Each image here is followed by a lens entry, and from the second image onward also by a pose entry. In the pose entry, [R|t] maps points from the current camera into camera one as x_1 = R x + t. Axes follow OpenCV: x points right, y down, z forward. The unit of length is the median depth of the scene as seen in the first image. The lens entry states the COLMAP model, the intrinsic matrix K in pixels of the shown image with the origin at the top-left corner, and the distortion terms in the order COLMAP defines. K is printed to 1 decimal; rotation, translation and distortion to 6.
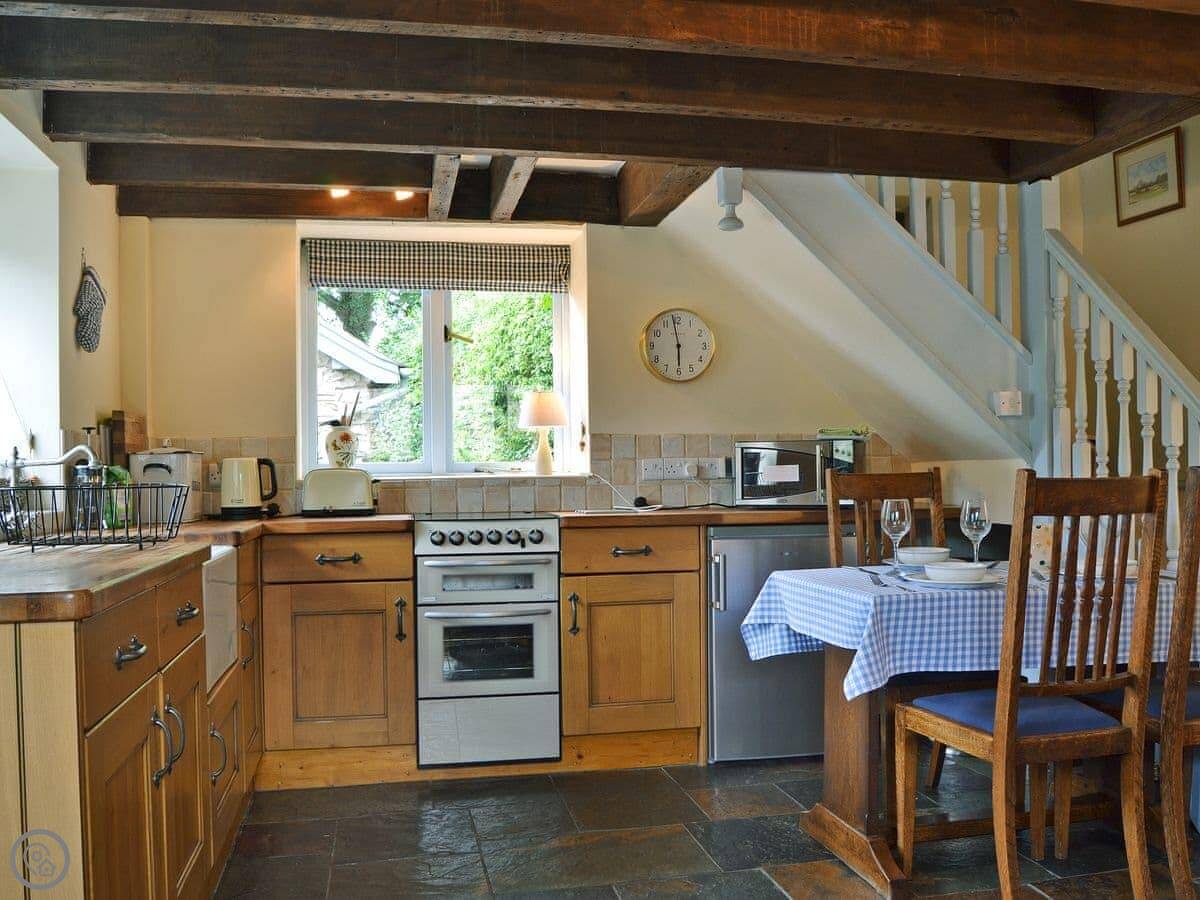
lens RADIAL K [[1096.7, 0, 602.3], [0, 1096.7, 466.6], [0, 0, 1]] dist [-0.090758, 0.030482]
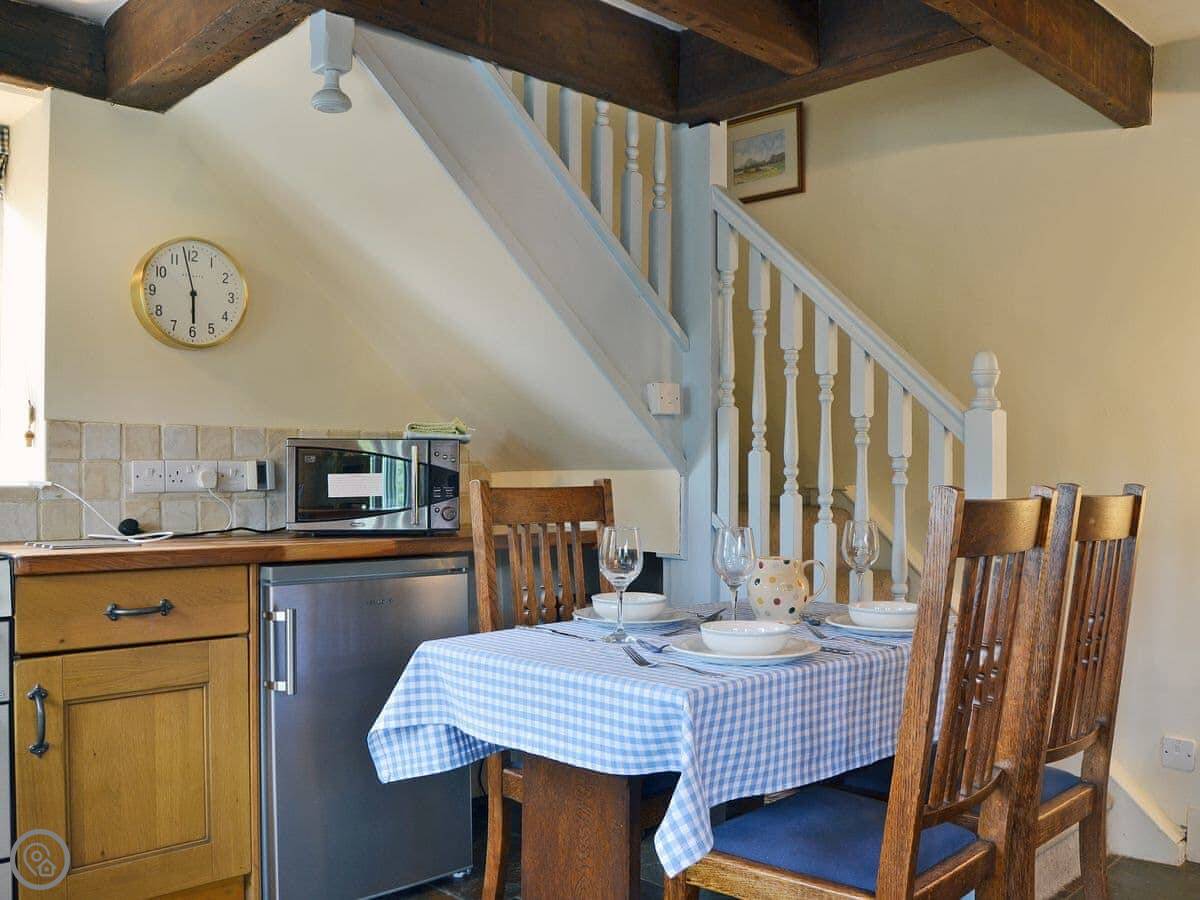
lens RADIAL K [[1051.8, 0, 601.0], [0, 1051.8, 463.9], [0, 0, 1]] dist [-0.082302, 0.025097]
pose [[0.834669, 0.018242, 0.550450, -0.080065], [-0.012208, 0.999819, -0.014622, 0.000597], [-0.550616, 0.005485, 0.834740, 0.378617]]
